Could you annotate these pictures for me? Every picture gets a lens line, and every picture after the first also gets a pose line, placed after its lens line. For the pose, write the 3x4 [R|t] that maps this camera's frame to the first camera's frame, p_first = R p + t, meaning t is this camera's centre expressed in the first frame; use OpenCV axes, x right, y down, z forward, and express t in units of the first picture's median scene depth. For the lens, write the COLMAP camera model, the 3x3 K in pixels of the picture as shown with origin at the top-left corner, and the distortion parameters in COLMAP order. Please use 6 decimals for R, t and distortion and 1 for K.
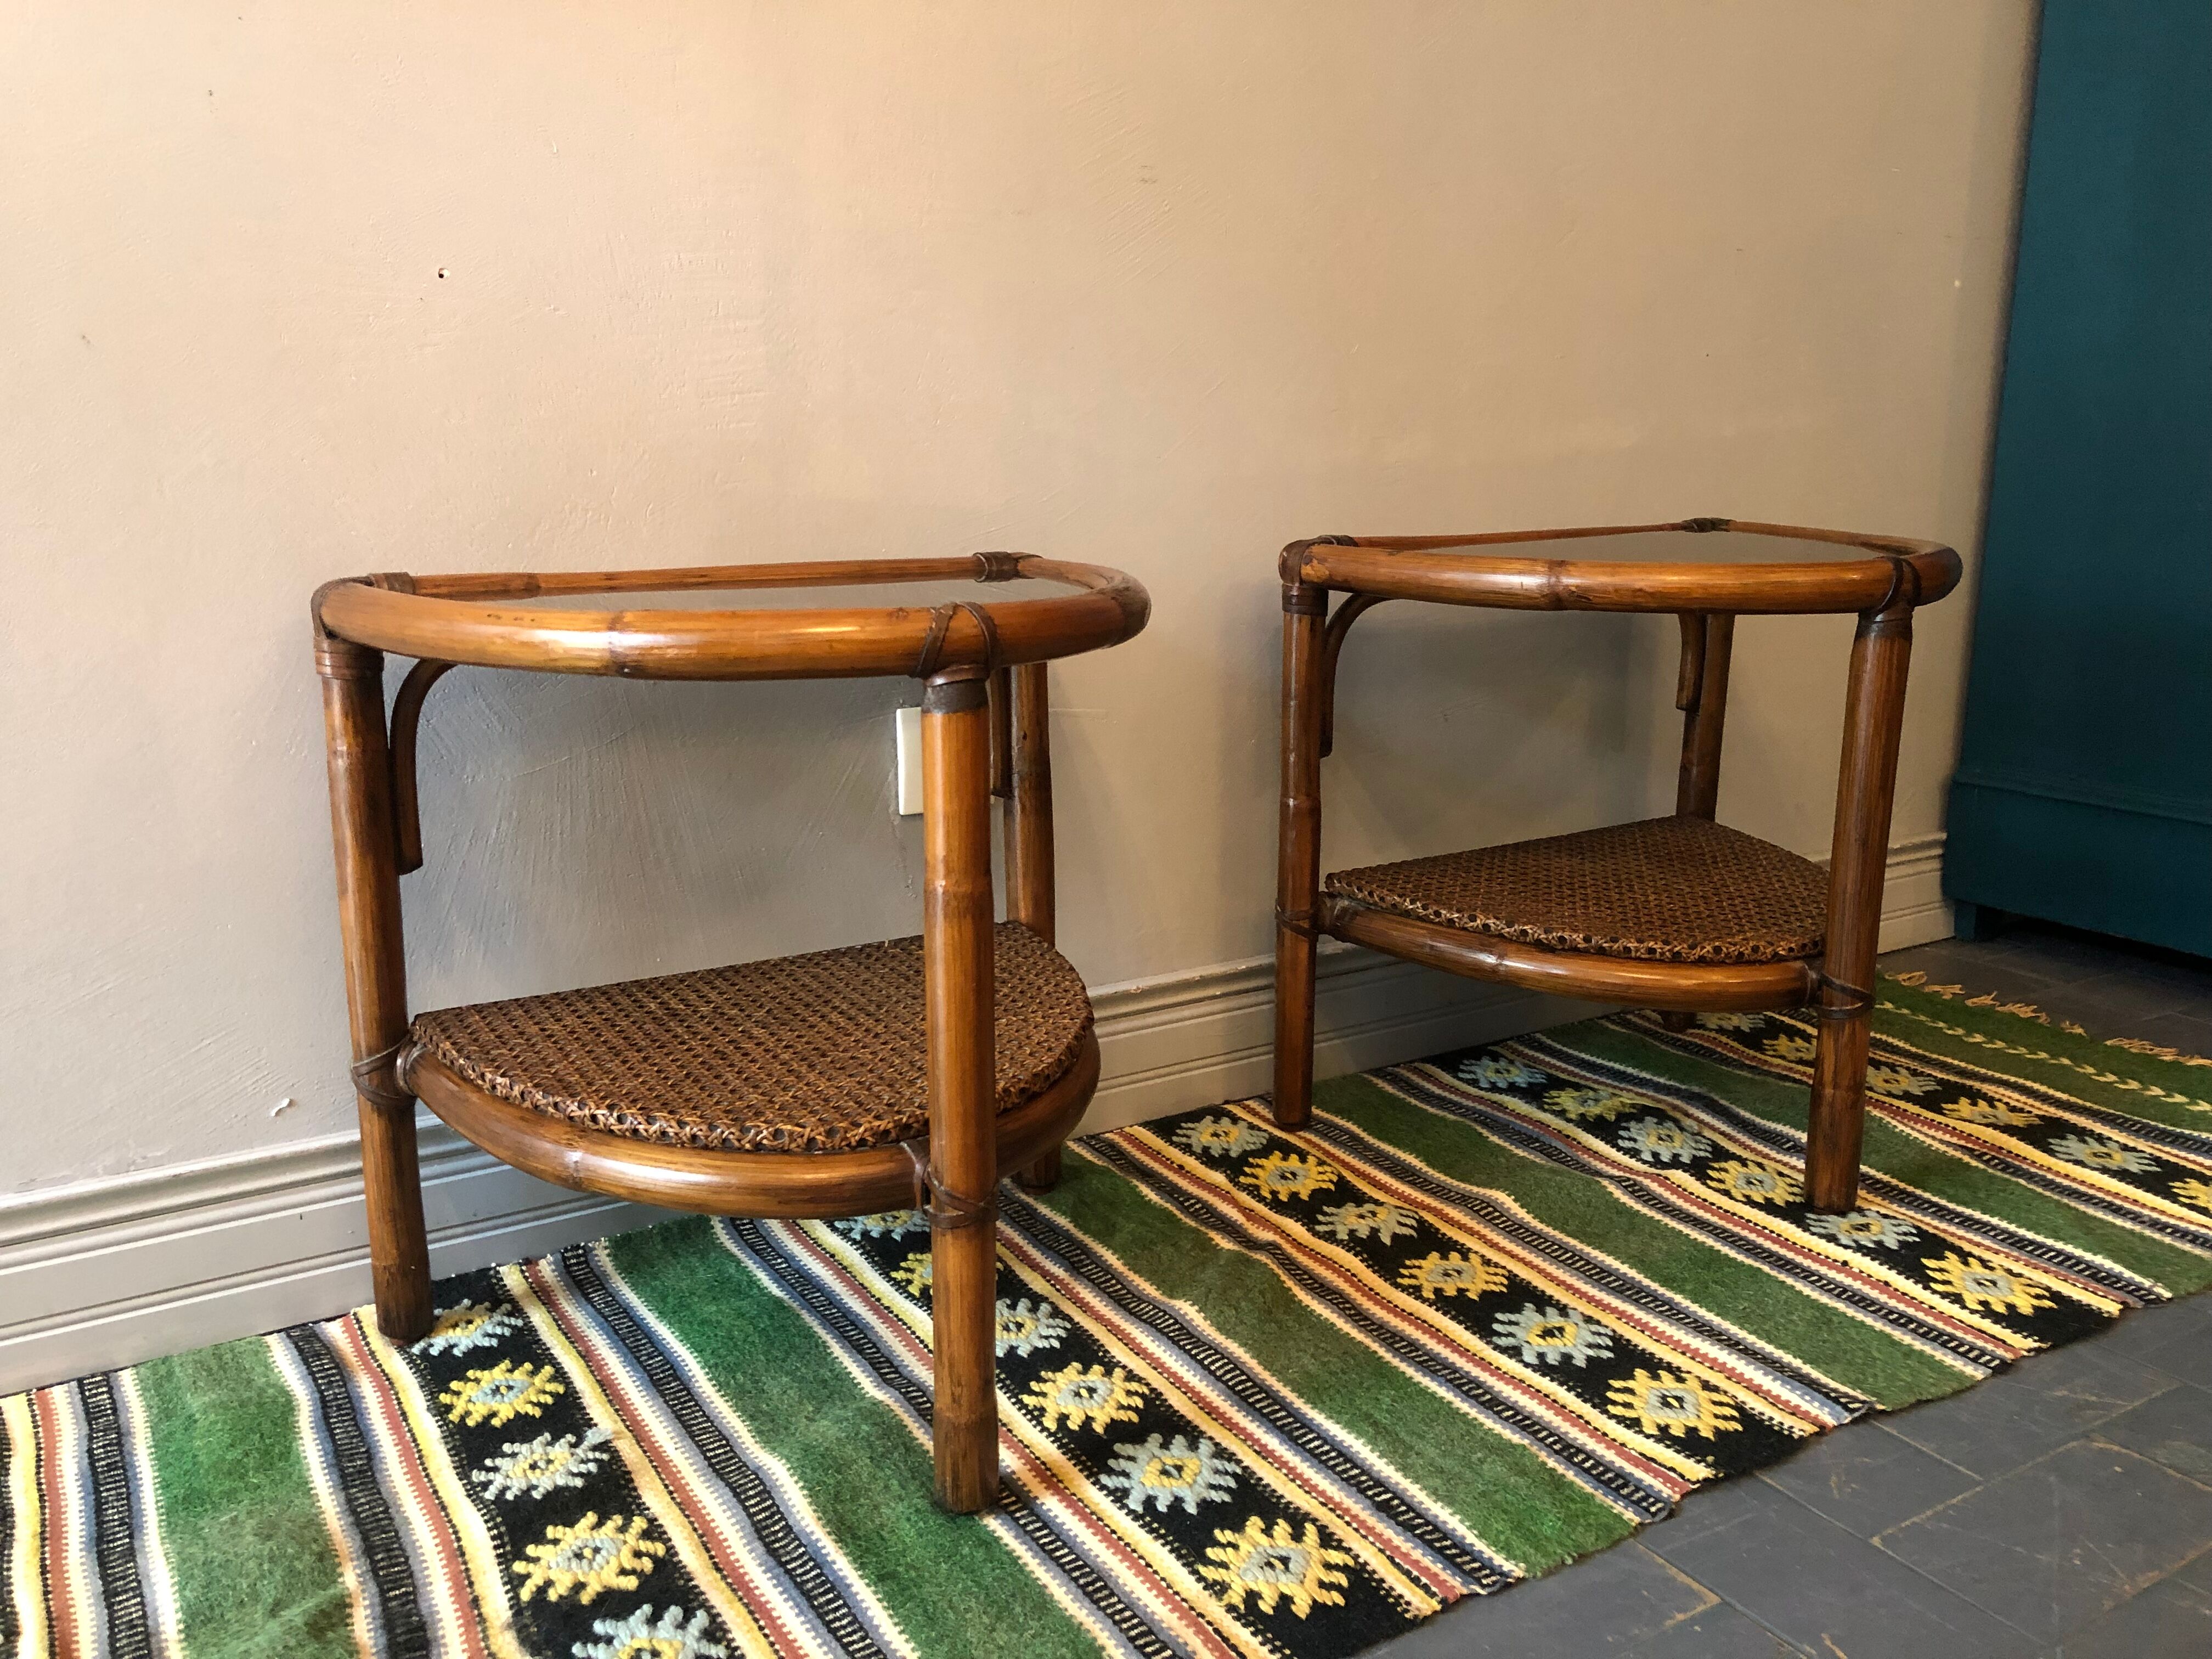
lens RADIAL K [[1805.0, 0, 1072.2], [0, 1805.0, 801.1], [0, 0, 1]] dist [0.023707, -0.018570]
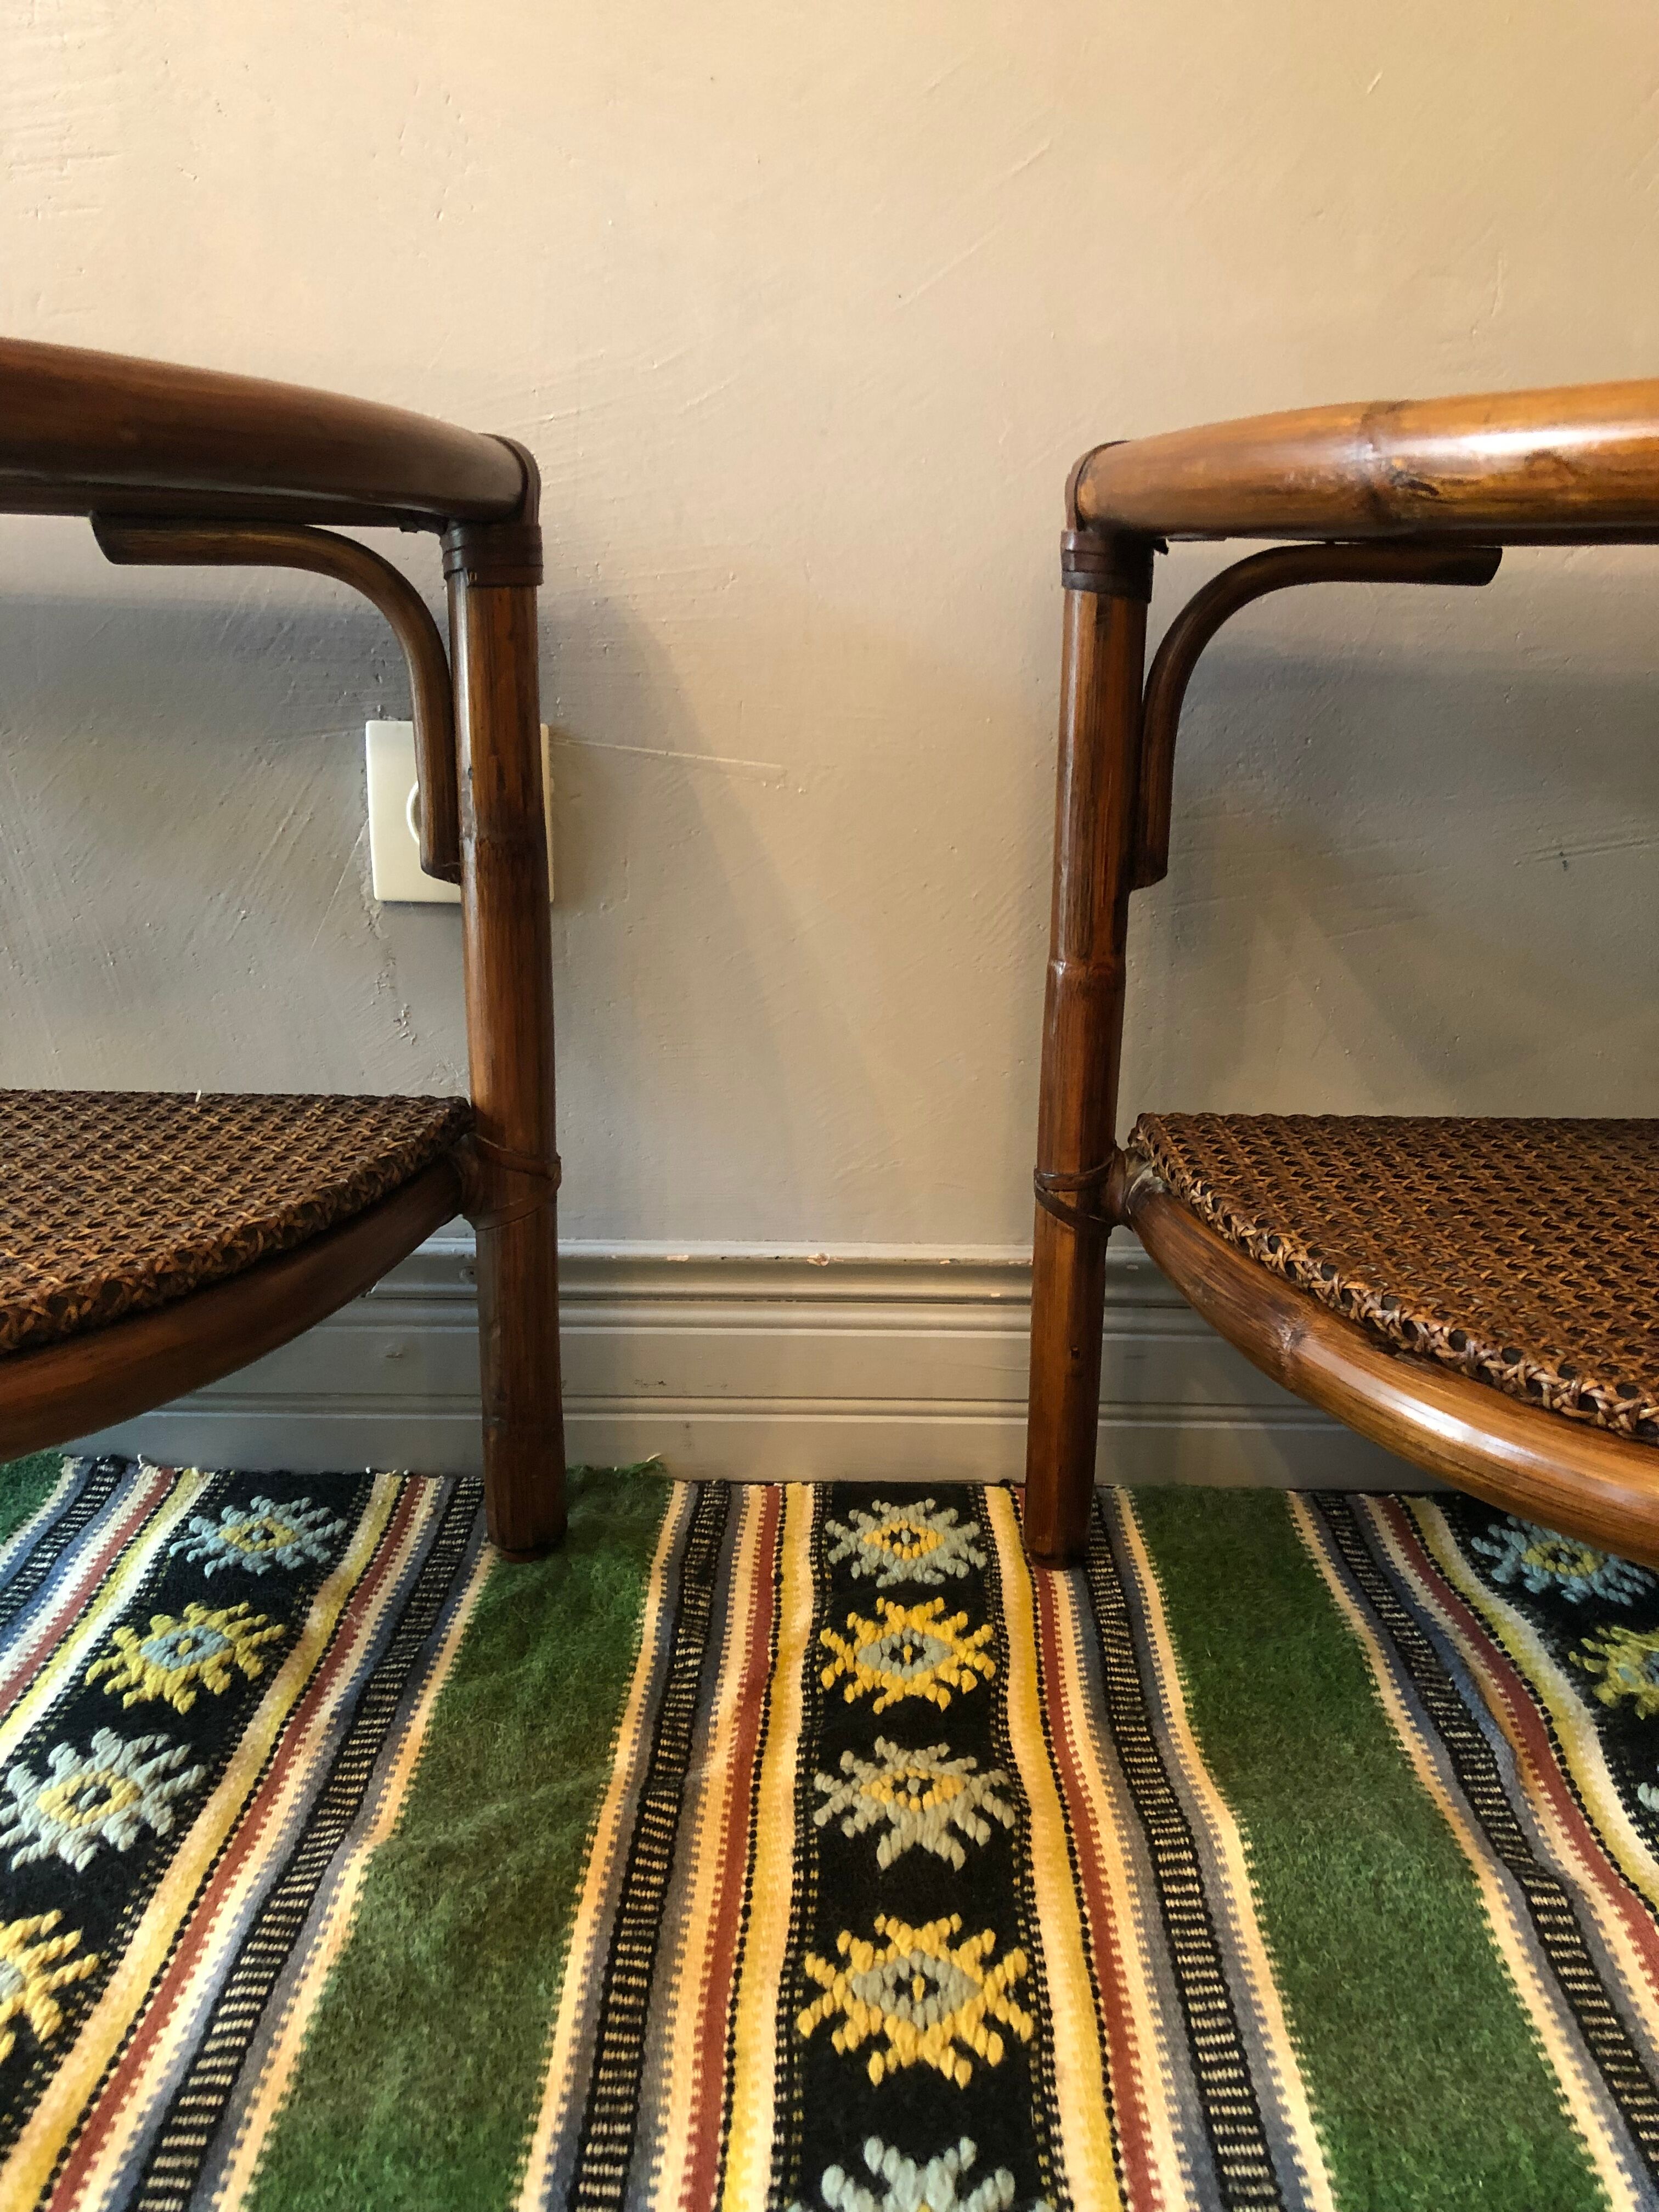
lens RADIAL K [[1805.0, 0, 851.0], [0, 1805.0, 1095.8], [0, 0, 1]] dist [0.023707, -0.018570]
pose [[0.861194, 0.151243, -0.485253, 0.427245], [-0.123115, 0.988344, 0.089550, -0.002492], [0.493141, -0.017378, 0.869776, 0.660600]]
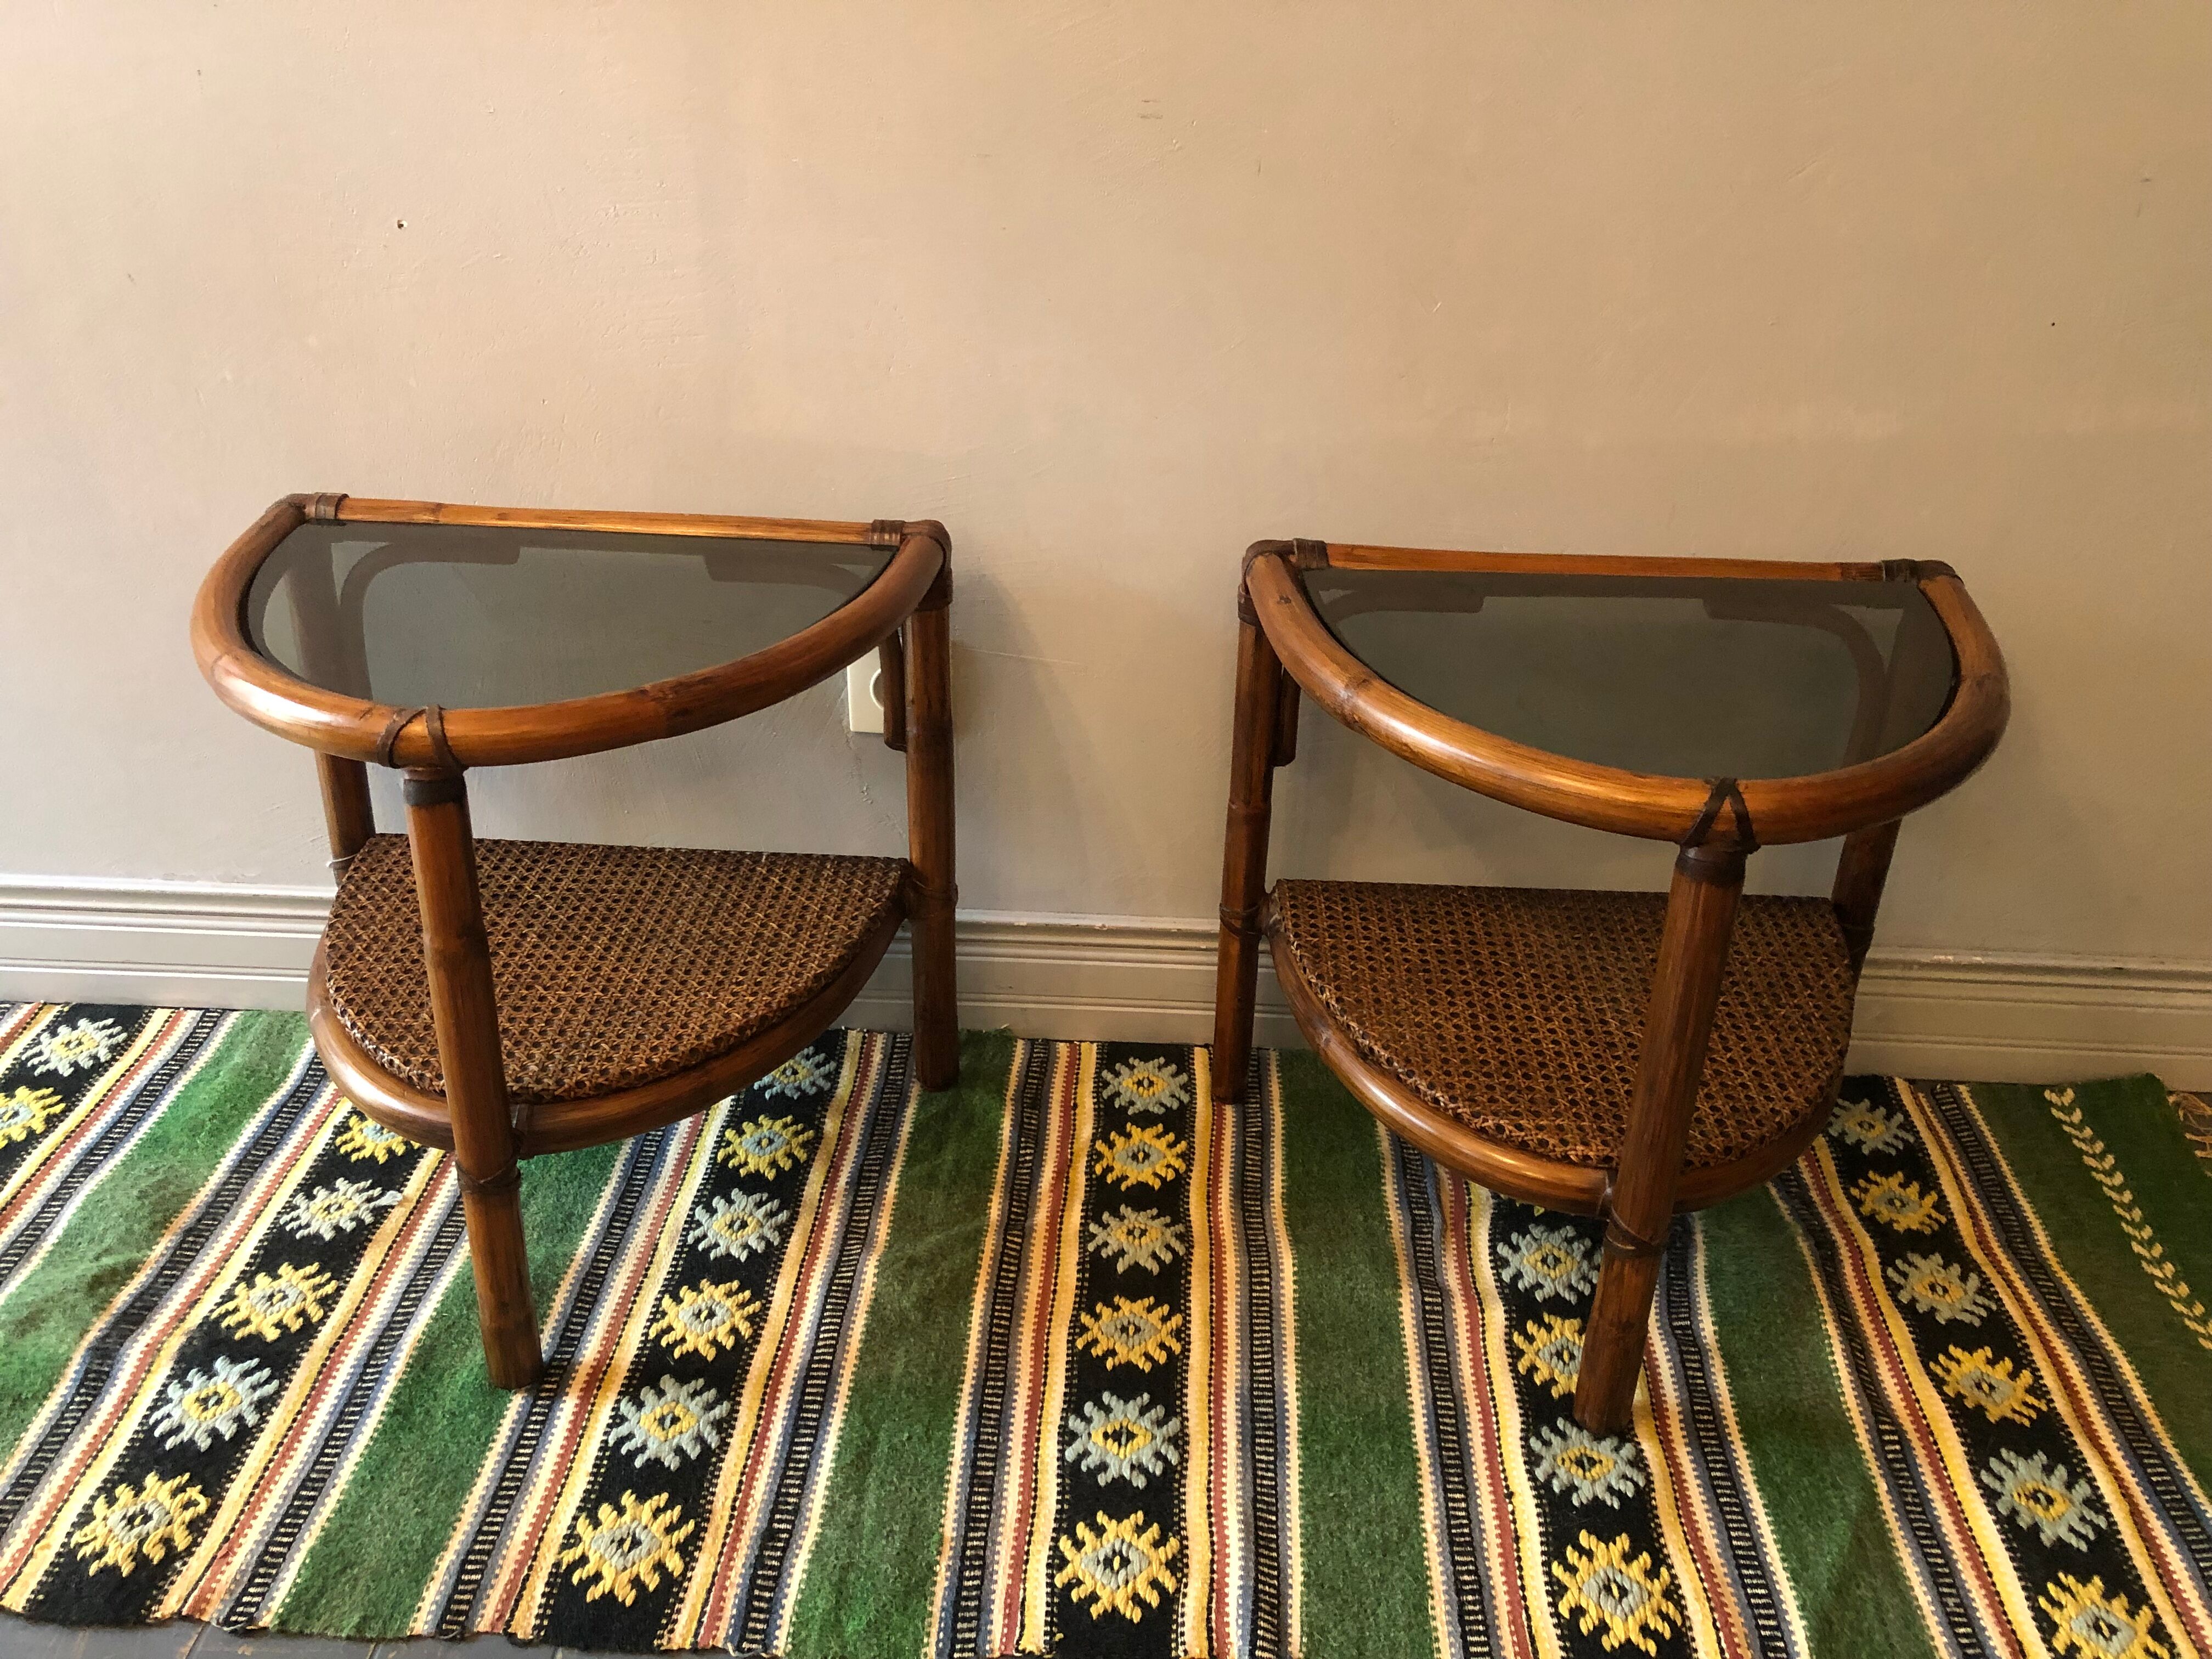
lens RADIAL K [[1805.0, 0, 1111.2], [0, 1805.0, 796.8], [0, 0, 1]] dist [0.023707, -0.018570]
pose [[0.840683, 0.276538, -0.465595, 0.657277], [-0.139530, 0.941366, 0.307184, -0.369491], [0.523243, -0.193280, 0.829976, 0.229742]]
